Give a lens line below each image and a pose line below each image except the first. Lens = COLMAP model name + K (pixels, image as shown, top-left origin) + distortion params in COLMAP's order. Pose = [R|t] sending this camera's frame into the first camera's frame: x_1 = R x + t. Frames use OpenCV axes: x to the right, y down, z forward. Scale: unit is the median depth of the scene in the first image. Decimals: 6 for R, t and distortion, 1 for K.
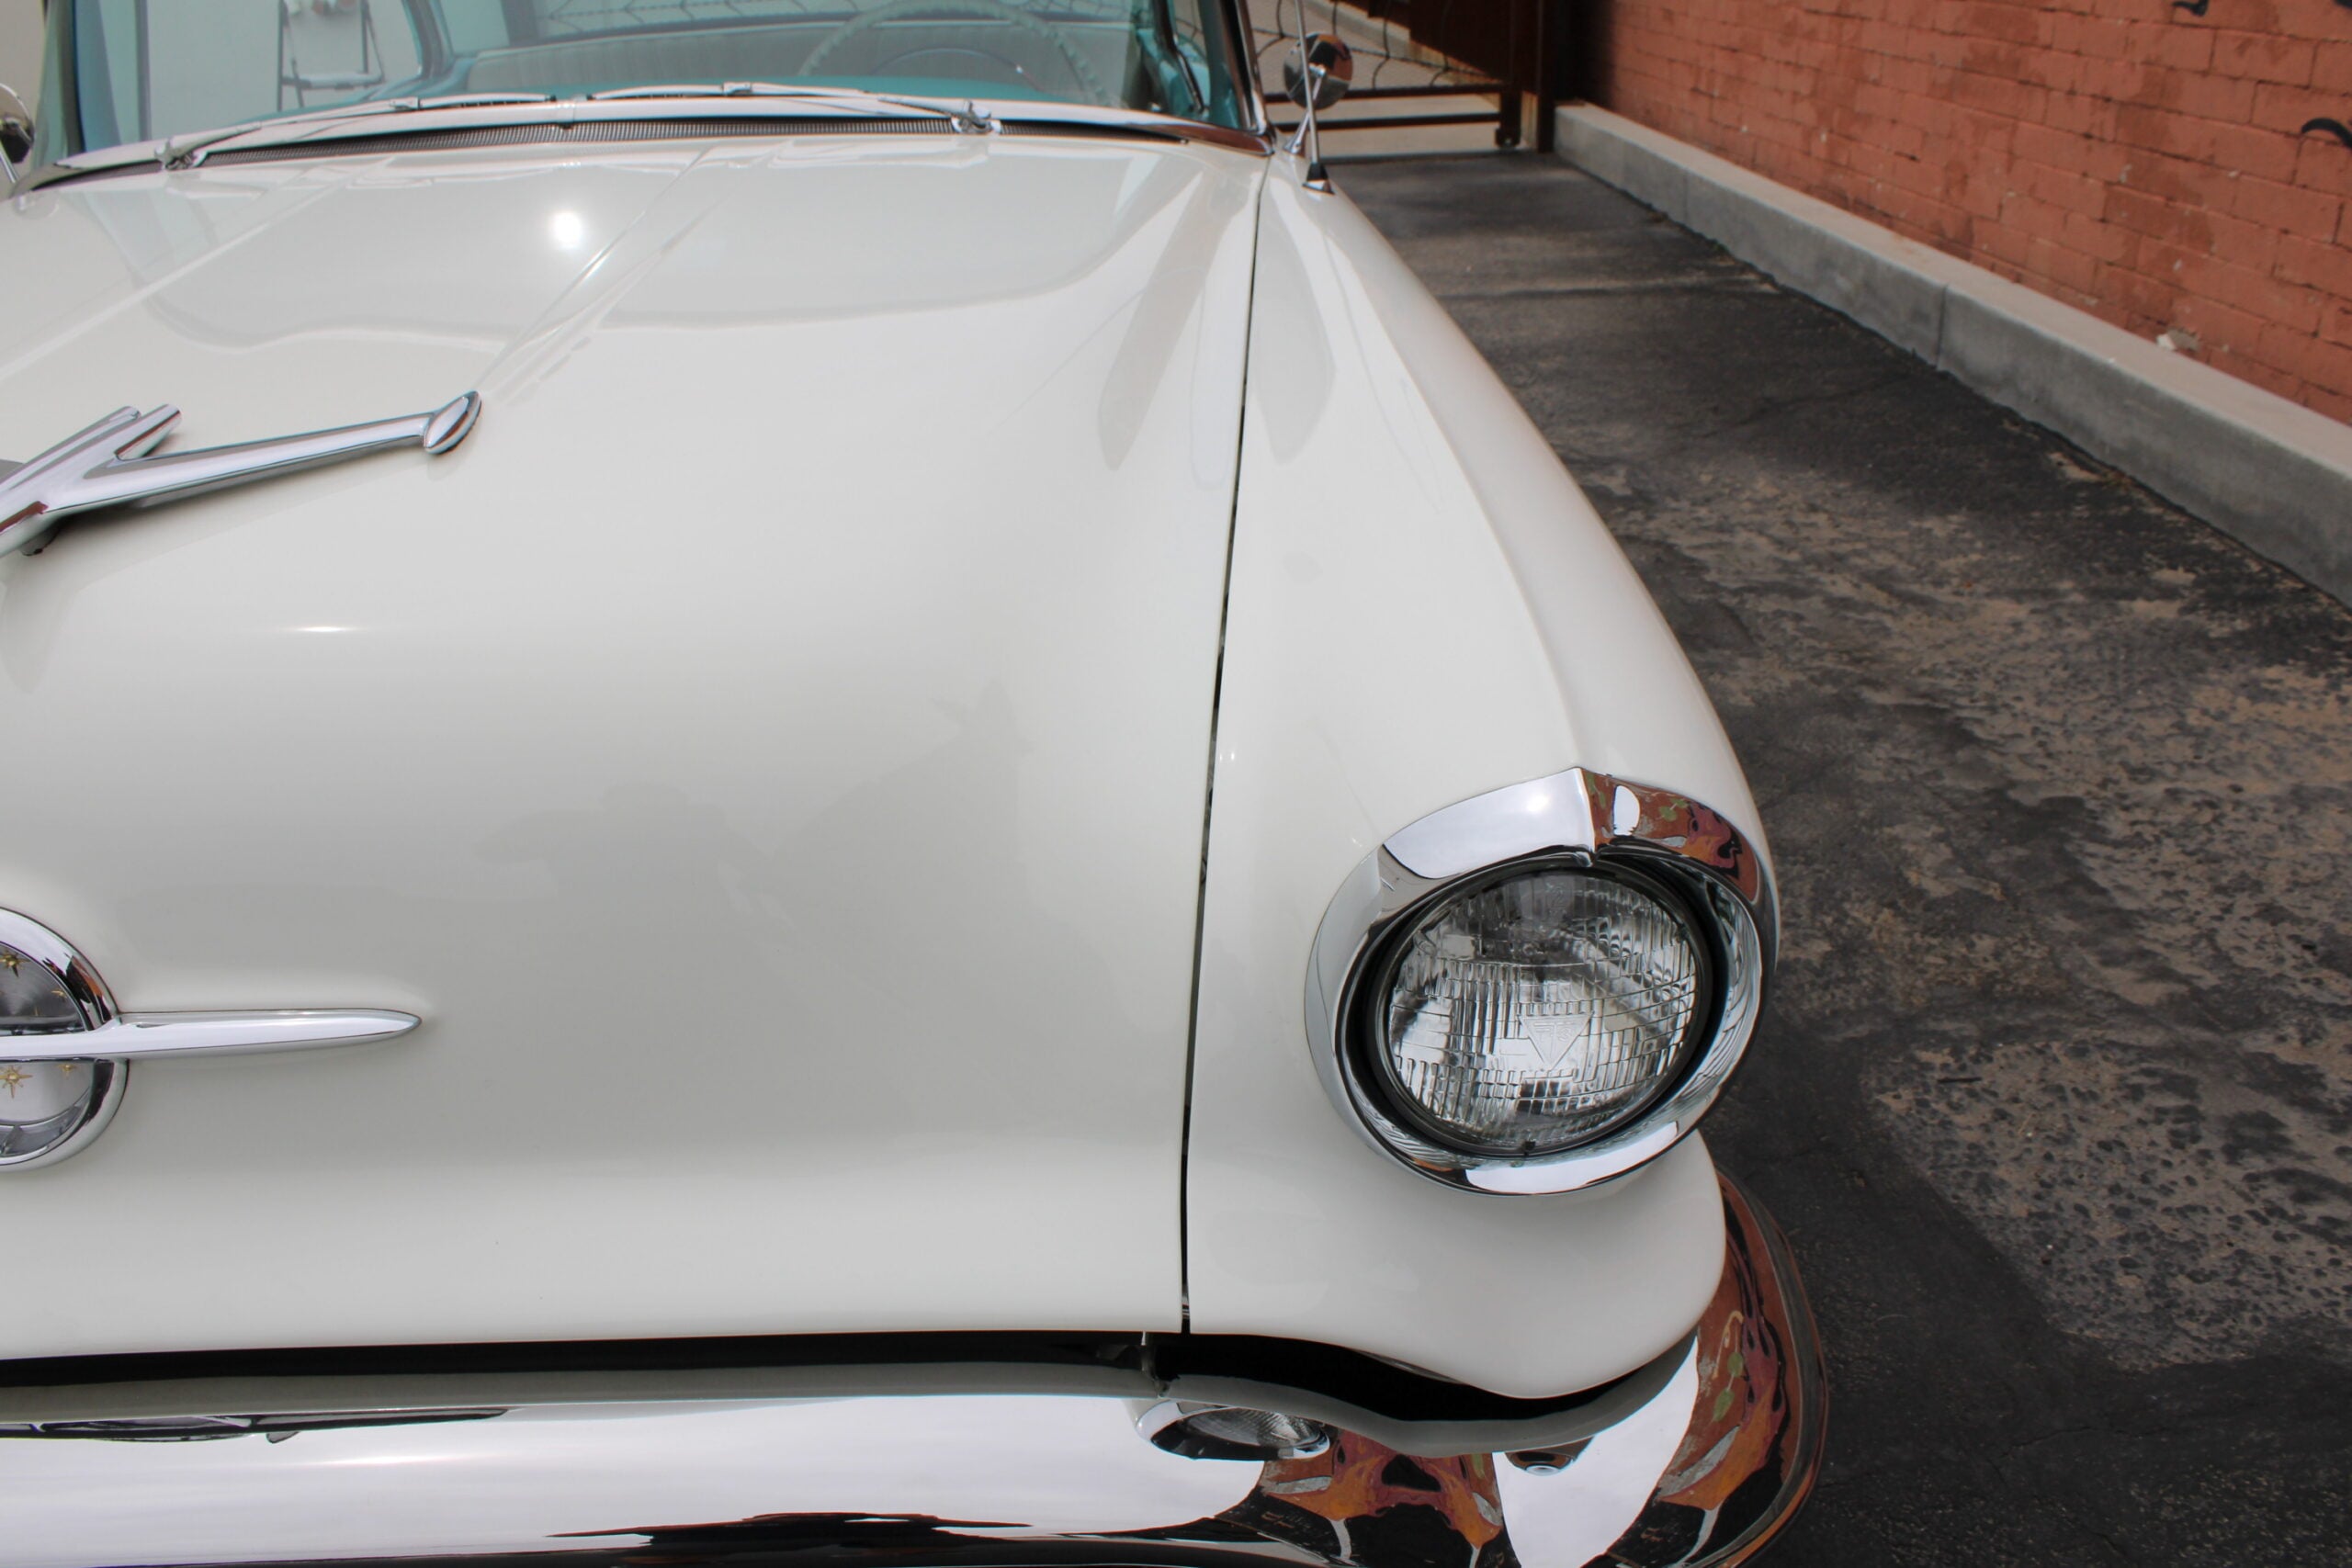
lens RADIAL K [[1985.5, 0, 1138.5], [0, 1985.5, 754.5], [0, 0, 1]] dist [-0.158507, 0.148896]
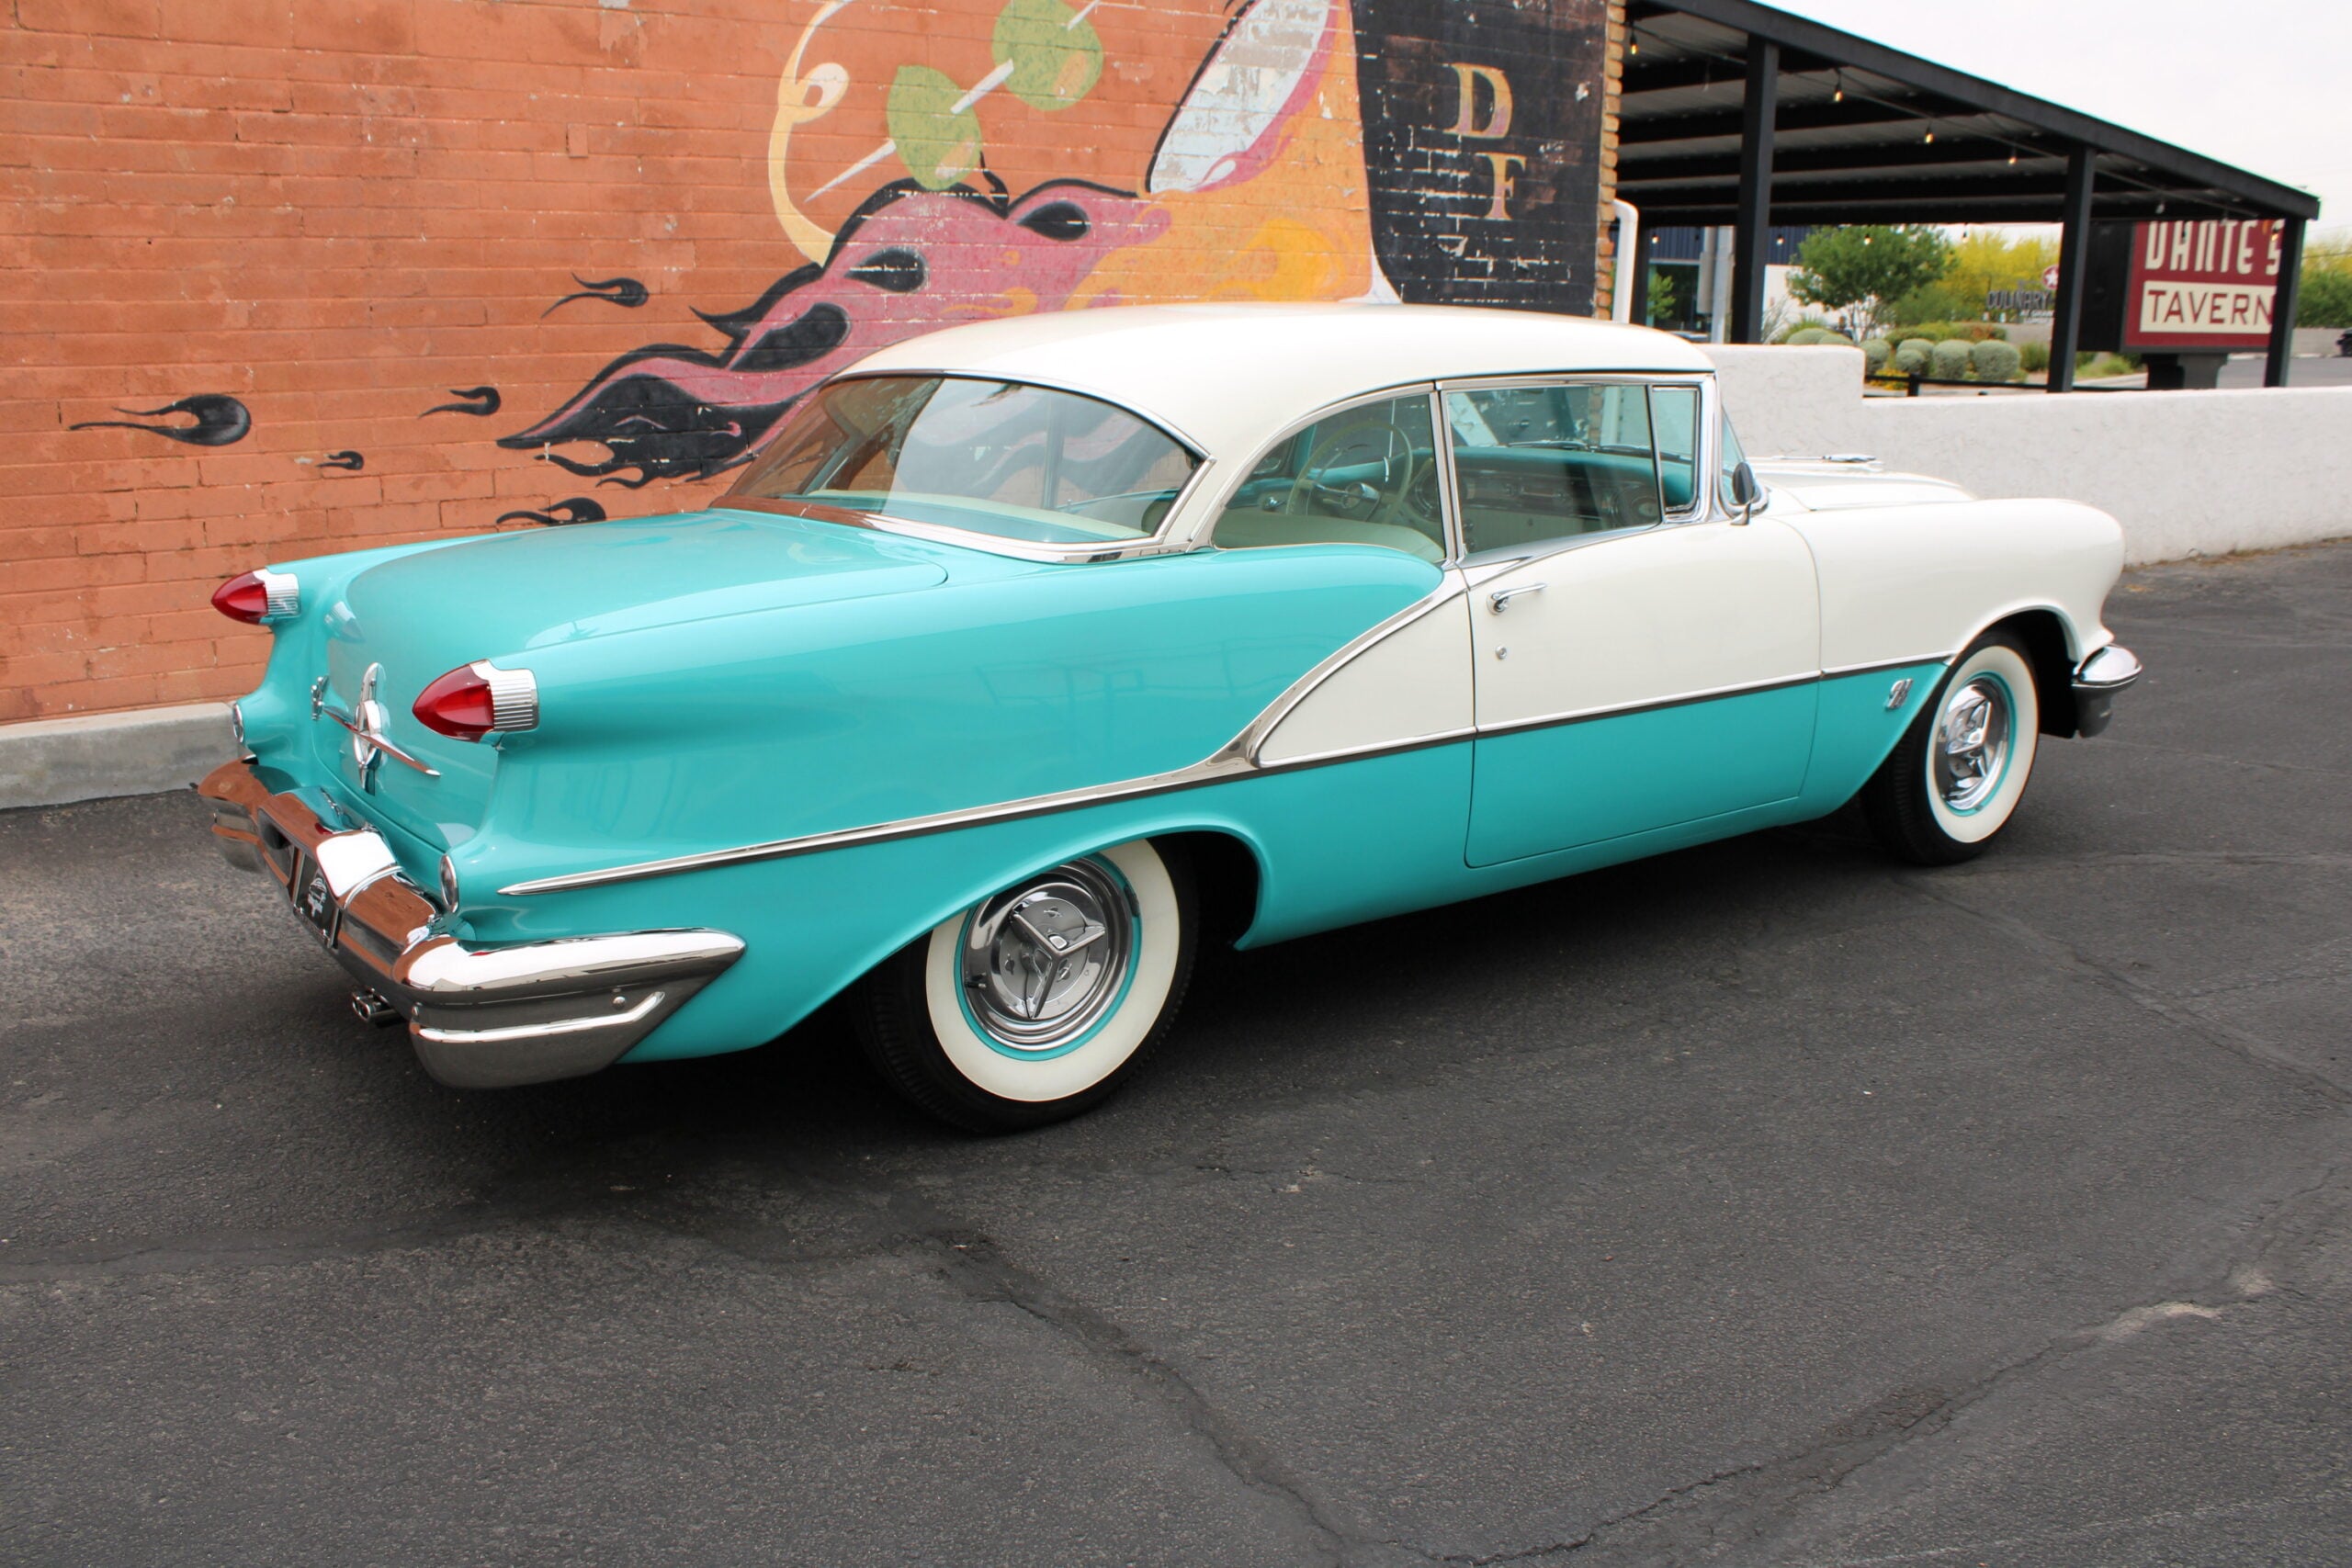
lens RADIAL K [[1985.5, 0, 1124.4], [0, 1985.5, 805.4], [0, 0, 1]] dist [-0.158507, 0.148896]
pose [[-0.543400, -0.167271, 0.822640, -1.226253], [0.358882, 0.839595, 0.407780, -0.689561], [-0.758894, 0.516818, -0.396205, 1.555060]]
